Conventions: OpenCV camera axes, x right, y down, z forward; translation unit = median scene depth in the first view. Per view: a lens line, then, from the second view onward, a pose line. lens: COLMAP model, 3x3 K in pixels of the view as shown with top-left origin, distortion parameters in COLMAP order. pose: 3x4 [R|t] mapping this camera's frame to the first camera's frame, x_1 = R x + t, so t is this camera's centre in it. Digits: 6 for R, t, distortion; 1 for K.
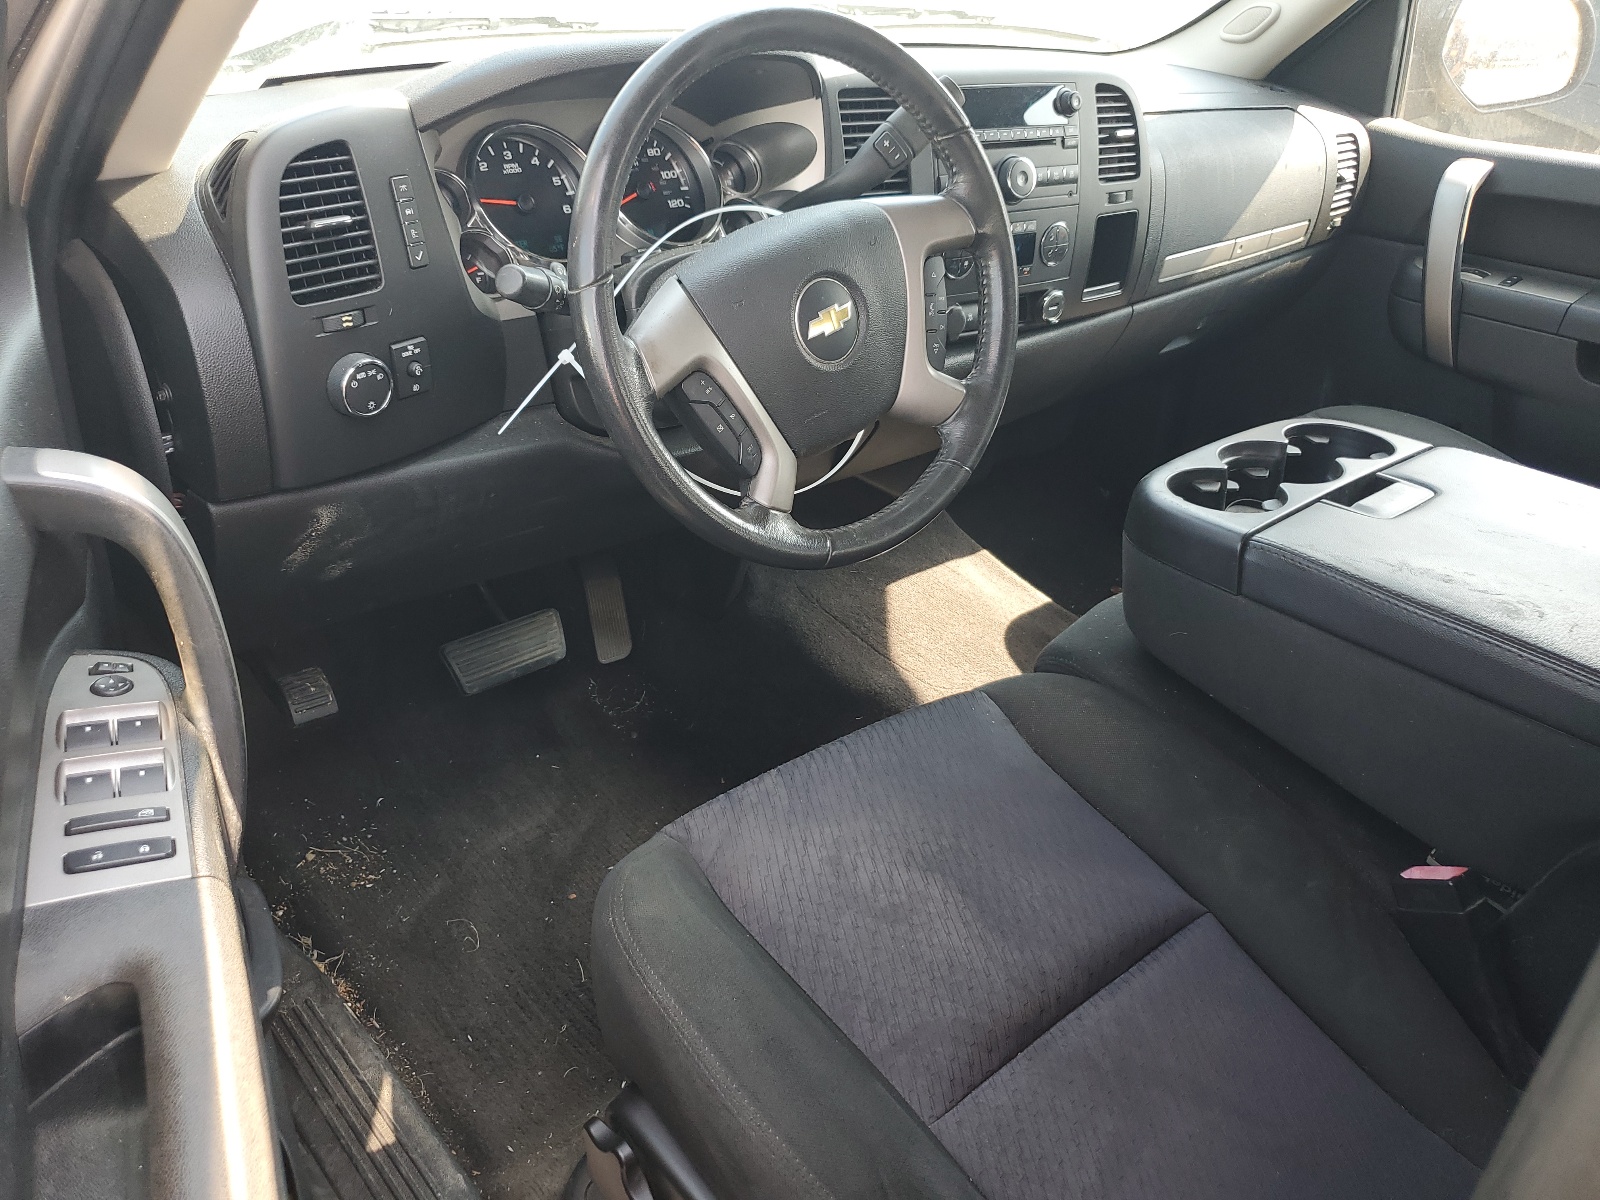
lens RADIAL K [[1202.2, 0, 800.0], [0, 1202.2, 600.0], [0, 0, 1]] dist [-0.044518, -0.000249]
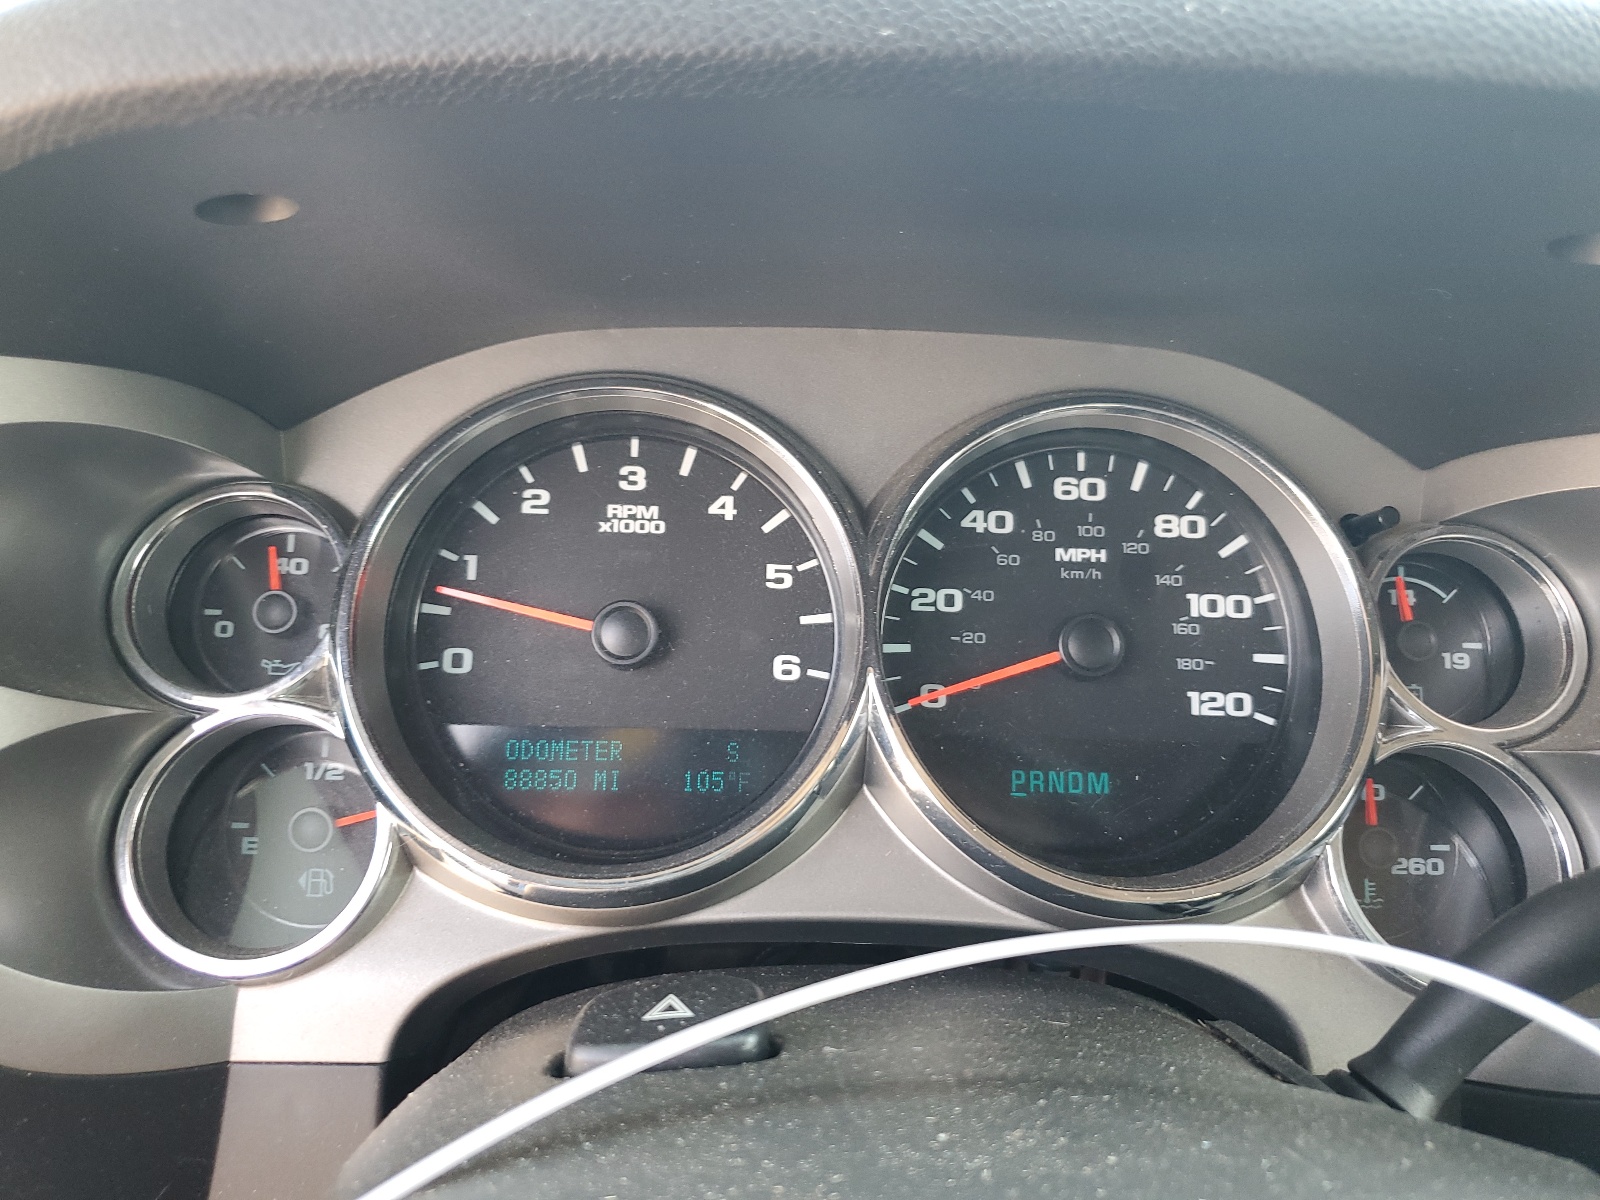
lens RADIAL K [[1202.2, 0, 800.0], [0, 1202.2, 600.0], [0, 0, 1]] dist [-0.044518, -0.000249]
pose [[0.739926, 0.185711, -0.646545, 0.002978], [-0.324645, 0.940382, -0.101423, -0.298037], [0.589164, 0.284943, 0.756104, 0.726684]]
